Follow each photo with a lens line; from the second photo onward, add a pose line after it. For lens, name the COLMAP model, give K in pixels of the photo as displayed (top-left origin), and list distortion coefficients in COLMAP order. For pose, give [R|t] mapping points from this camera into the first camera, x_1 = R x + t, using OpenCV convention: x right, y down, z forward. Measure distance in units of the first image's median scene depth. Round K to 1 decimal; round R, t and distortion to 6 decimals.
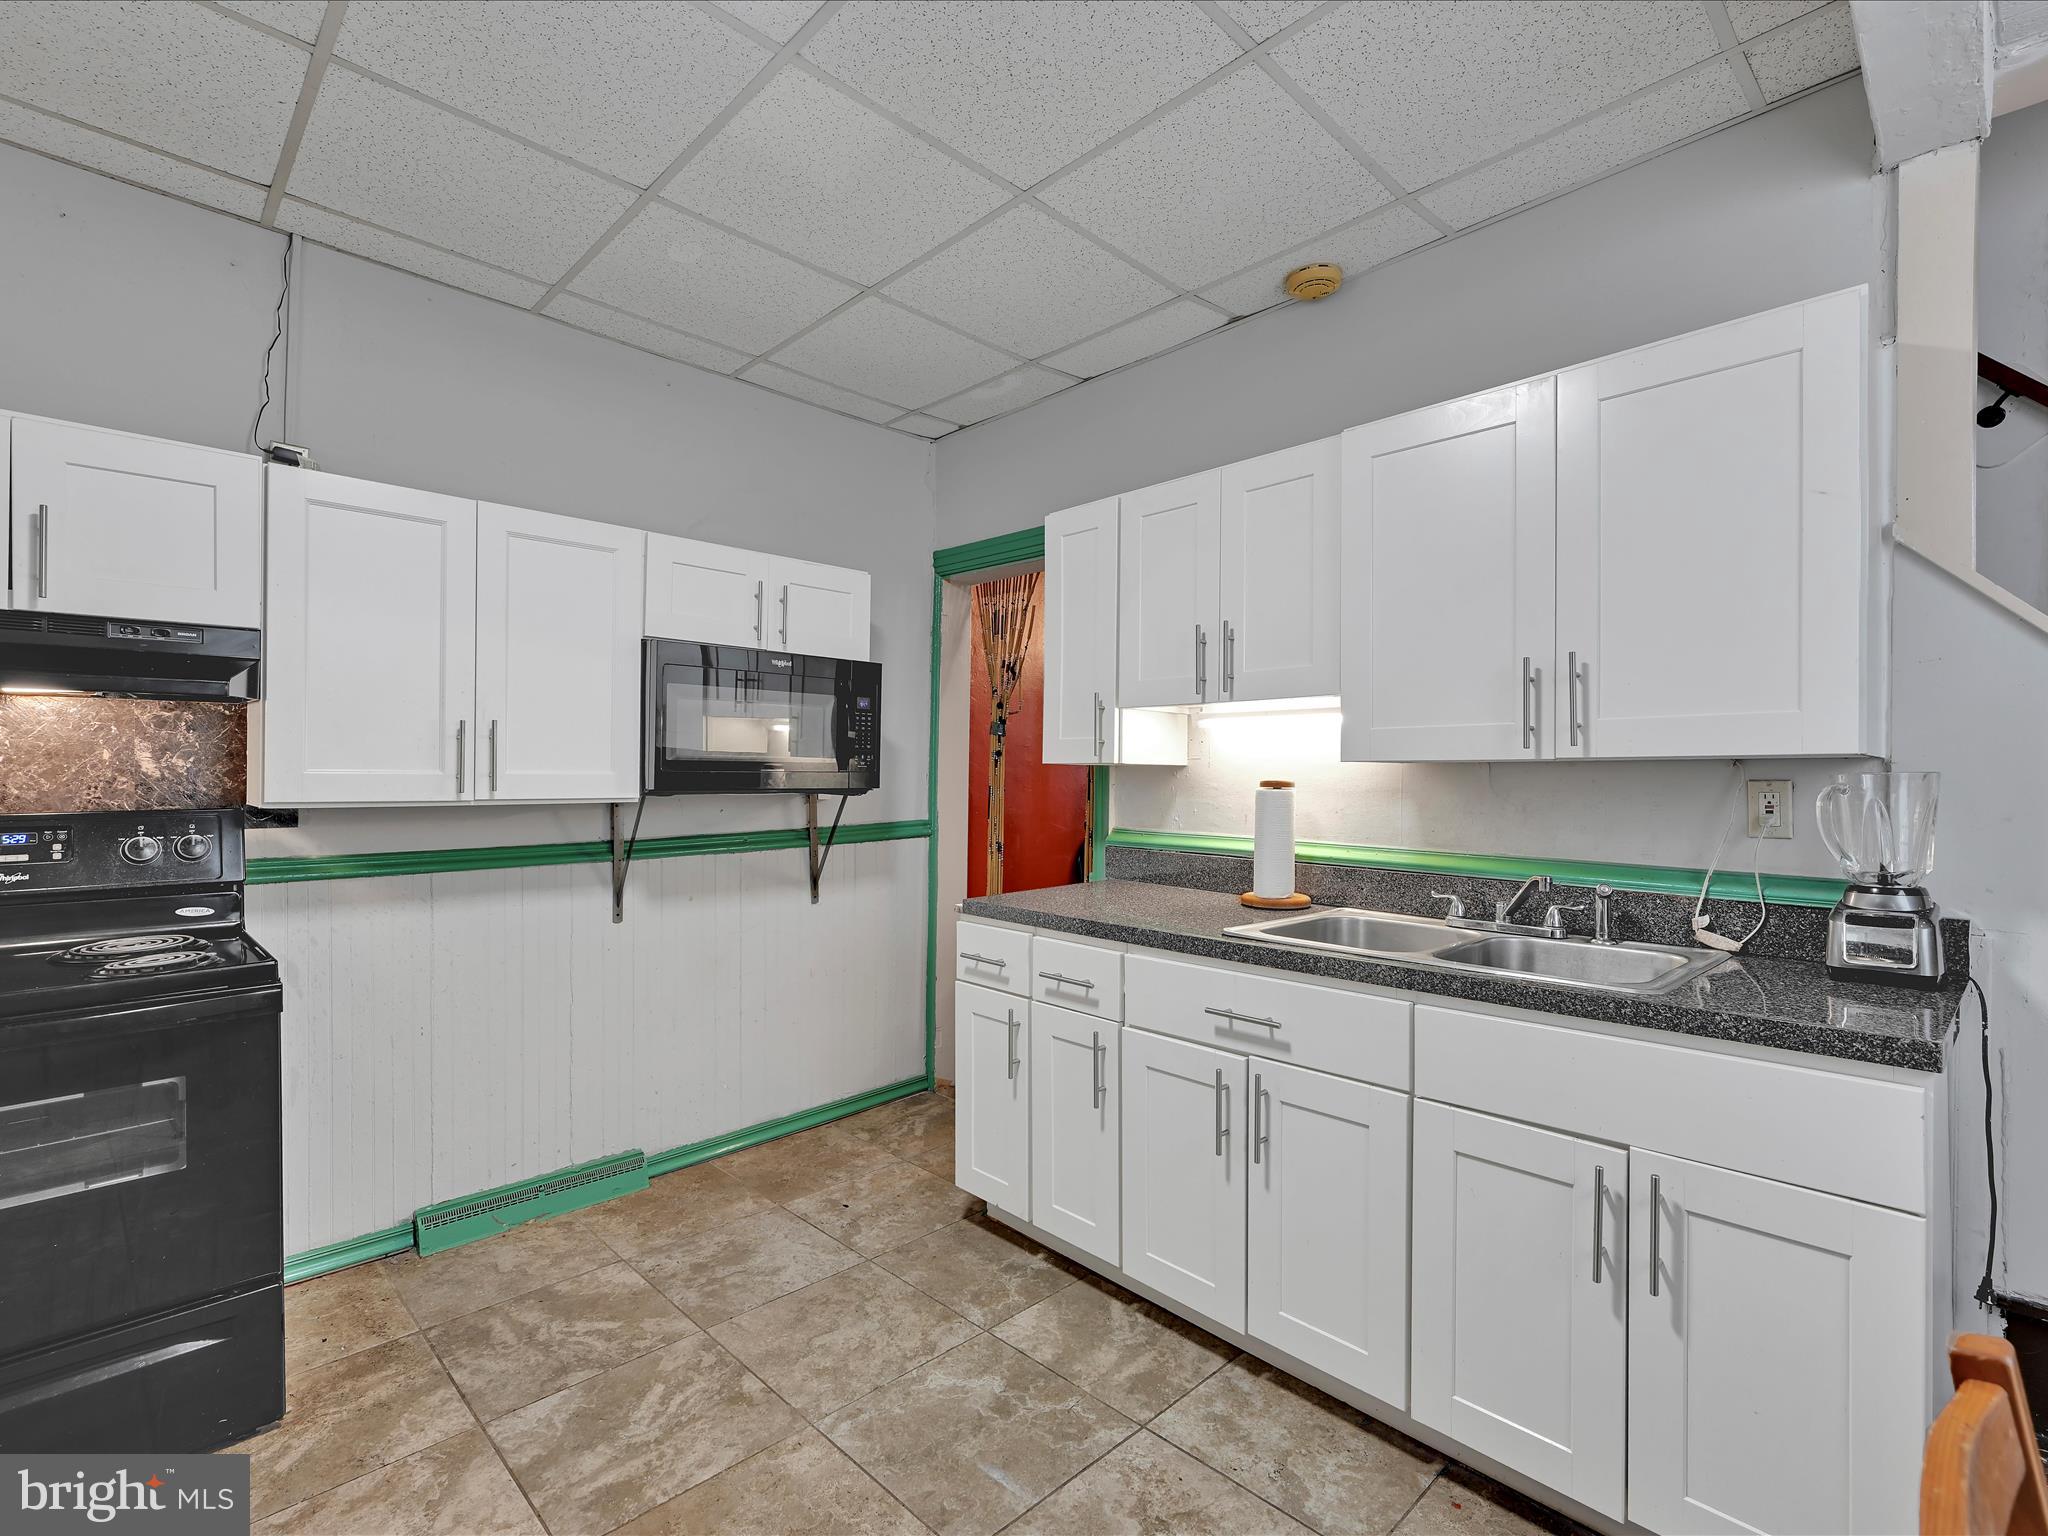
lens RADIAL K [[955.9, 0, 1019.6], [0, 955.9, 770.8], [0, 0, 1]] dist [-0.000881, 0.001002]
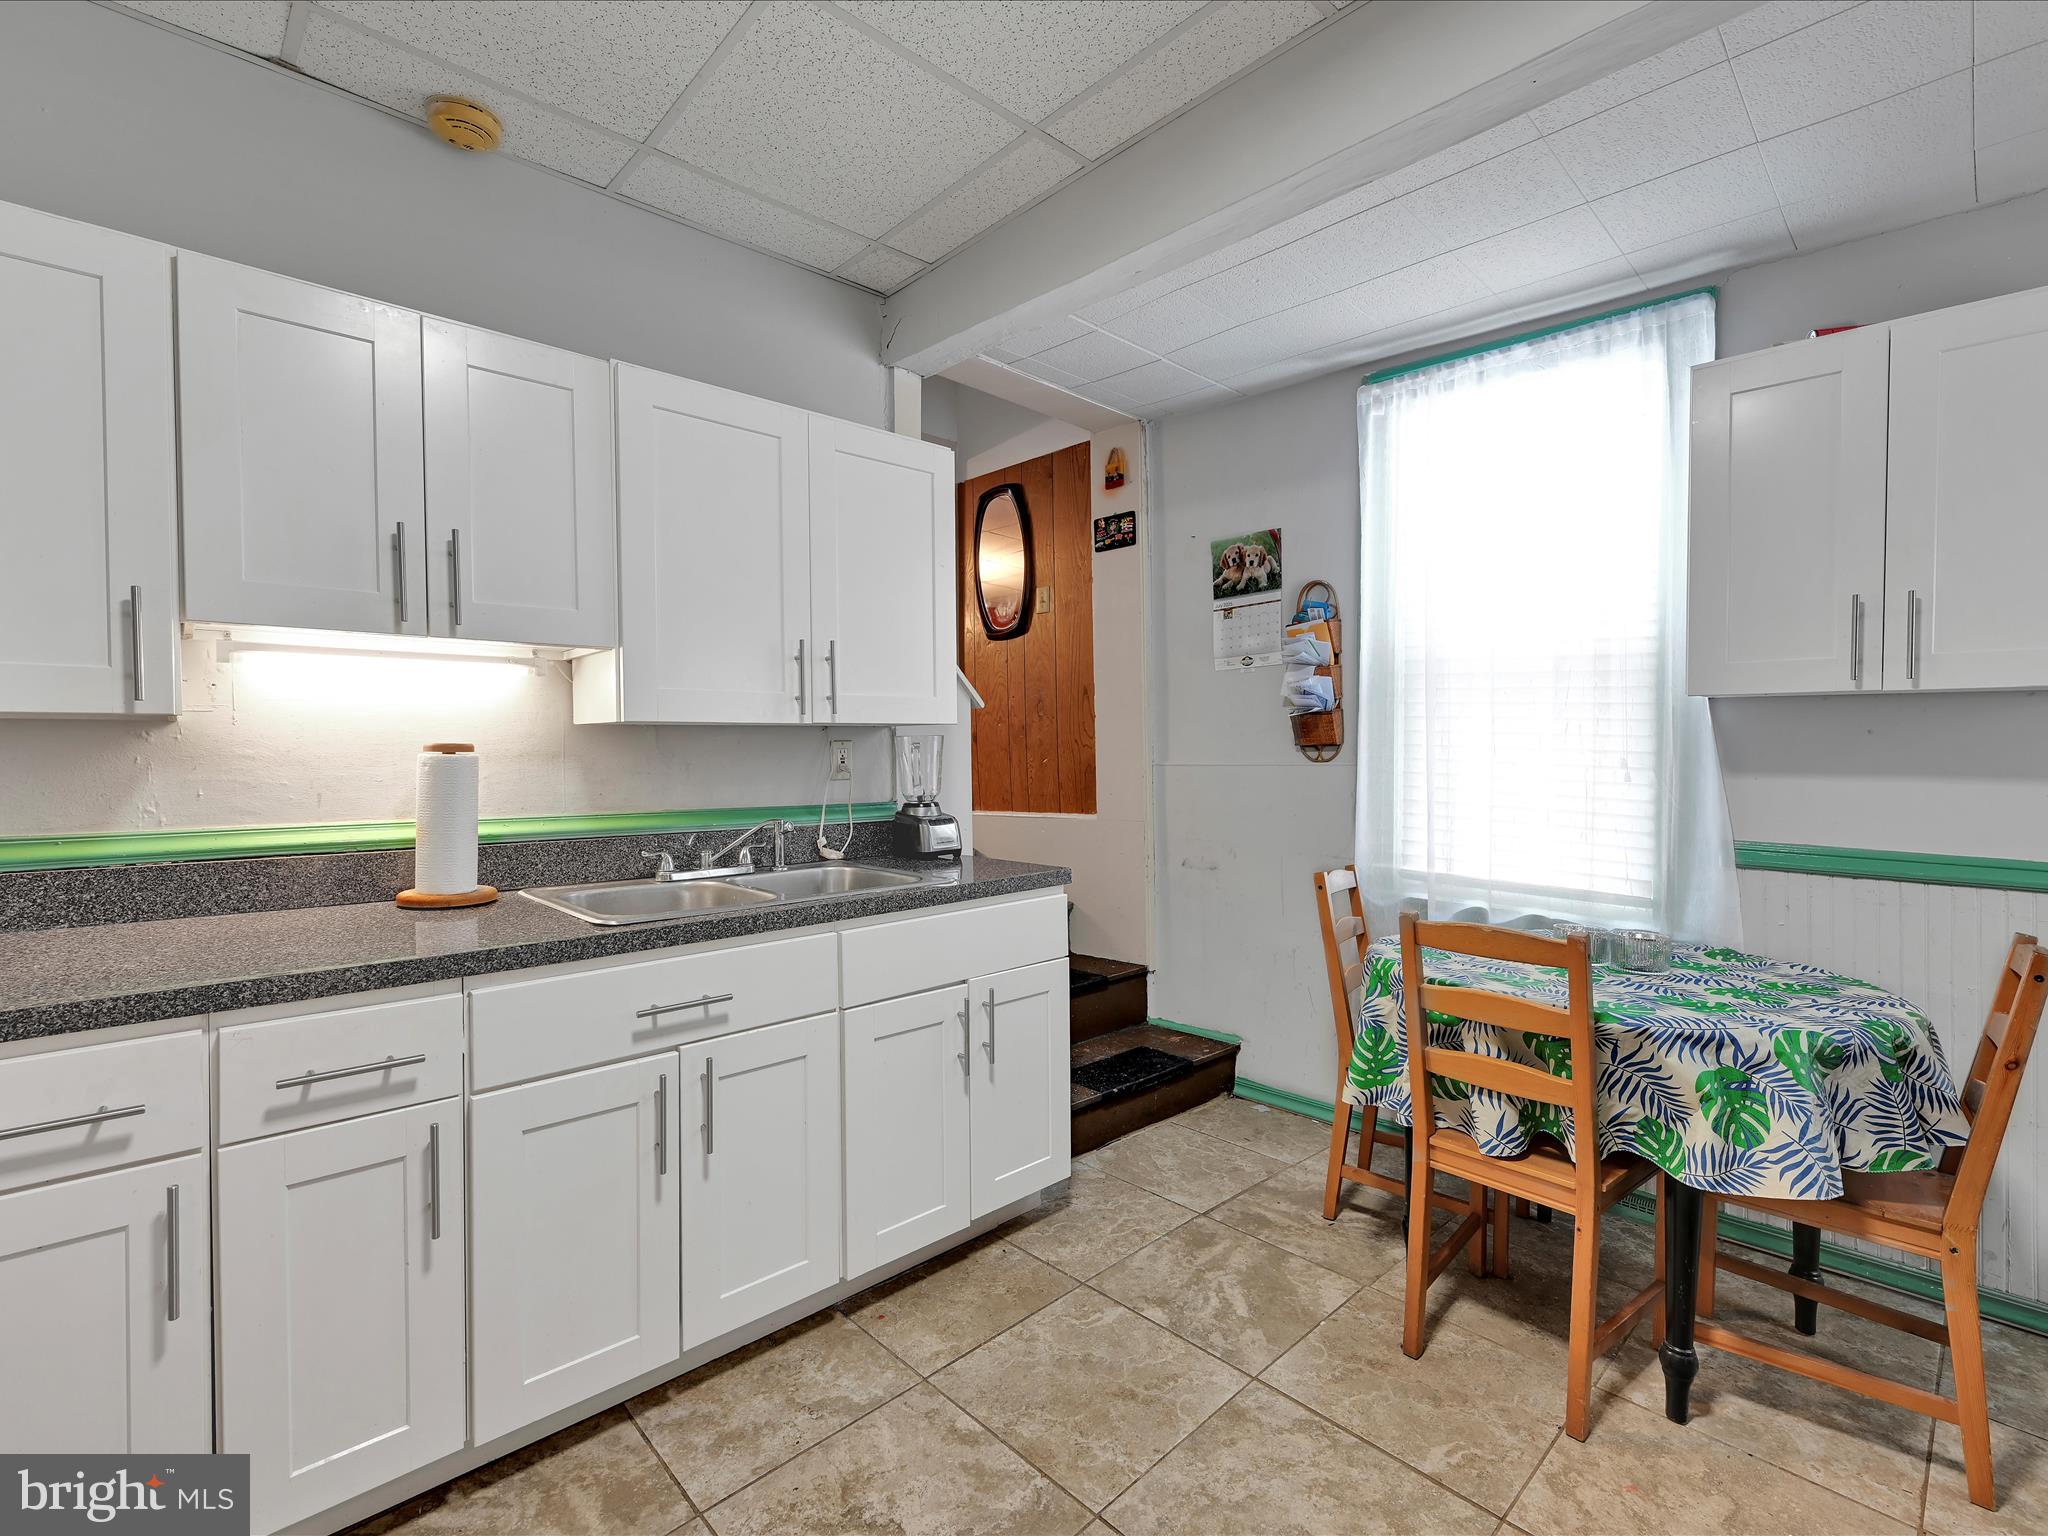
lens RADIAL K [[936.8, 0, 1024.0], [0, 936.8, 768.0], [0, 0, 1]] dist [0.001336, 0.000835]
pose [[0.015079, -0.026657, 0.999531, -0.621146], [-0.000226, 0.999644, 0.026664, 0.012302], [-0.999886, -0.000628, 0.015068, 0.656480]]
